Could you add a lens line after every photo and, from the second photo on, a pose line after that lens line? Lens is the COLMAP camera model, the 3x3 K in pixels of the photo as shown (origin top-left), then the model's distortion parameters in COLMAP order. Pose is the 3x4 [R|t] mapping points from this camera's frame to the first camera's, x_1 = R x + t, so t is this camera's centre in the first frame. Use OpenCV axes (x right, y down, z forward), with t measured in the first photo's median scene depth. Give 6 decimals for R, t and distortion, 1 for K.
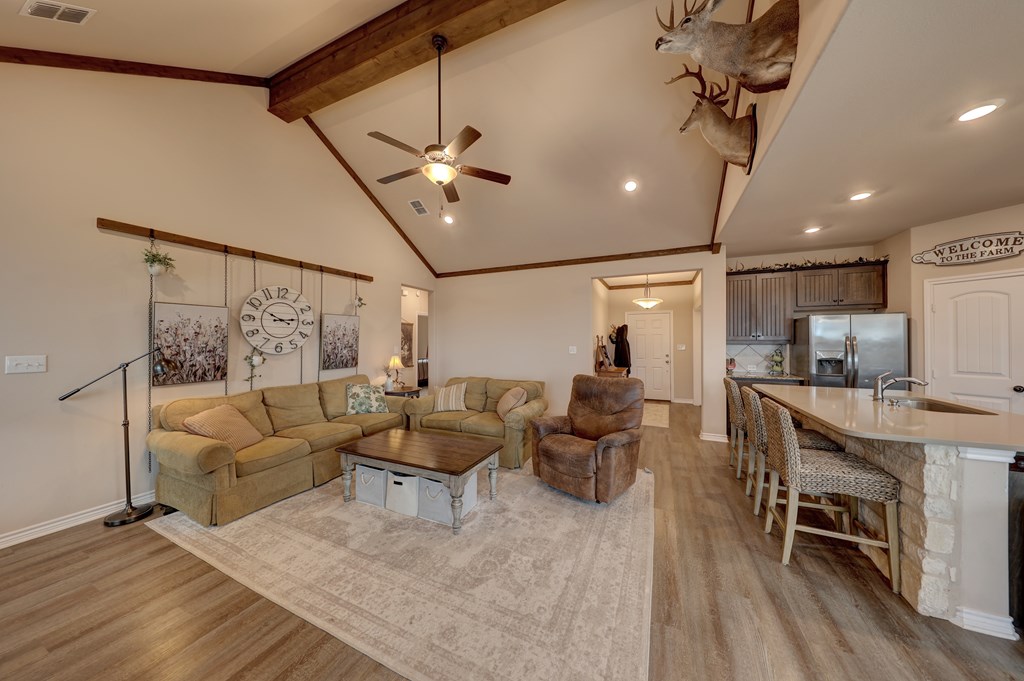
lens RADIAL K [[325.3, 0, 512.0], [0, 325.3, 340.5], [0, 0, 1]] dist [-0.000036, -0.000045]
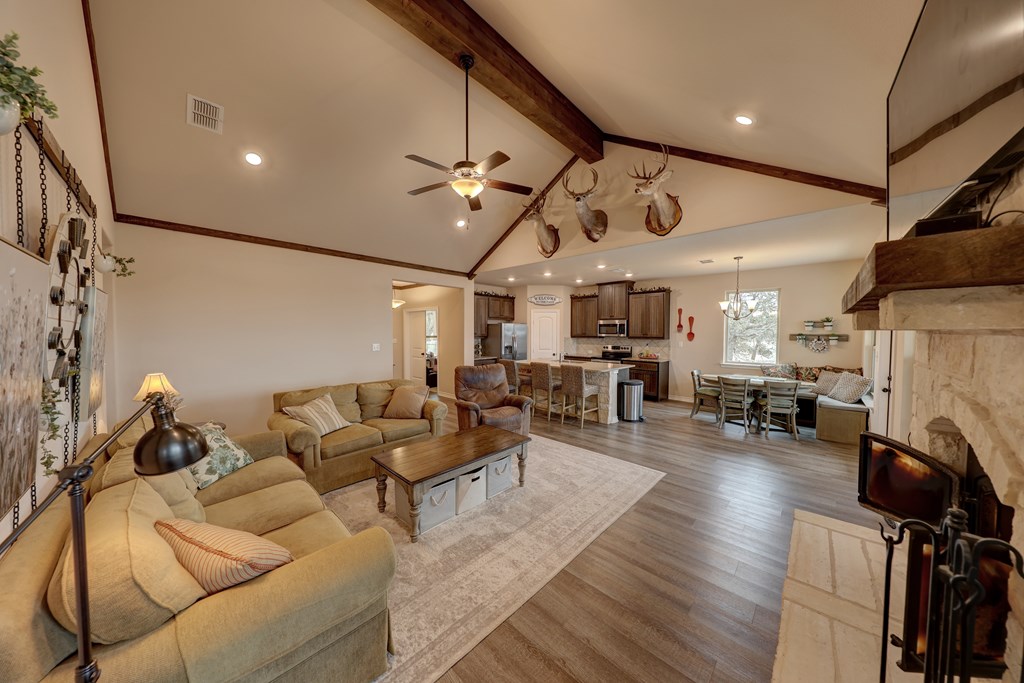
lens RADIAL K [[325.3, 0, 512.0], [0, 325.3, 341.5], [0, 0, 1]] dist [-0.000036, -0.000045]
pose [[0.317255, -0.026740, 0.947963, -1.249108], [-0.002614, 0.999574, 0.029071, -0.038550], [-0.948337, -0.011701, 0.317050, 0.532634]]
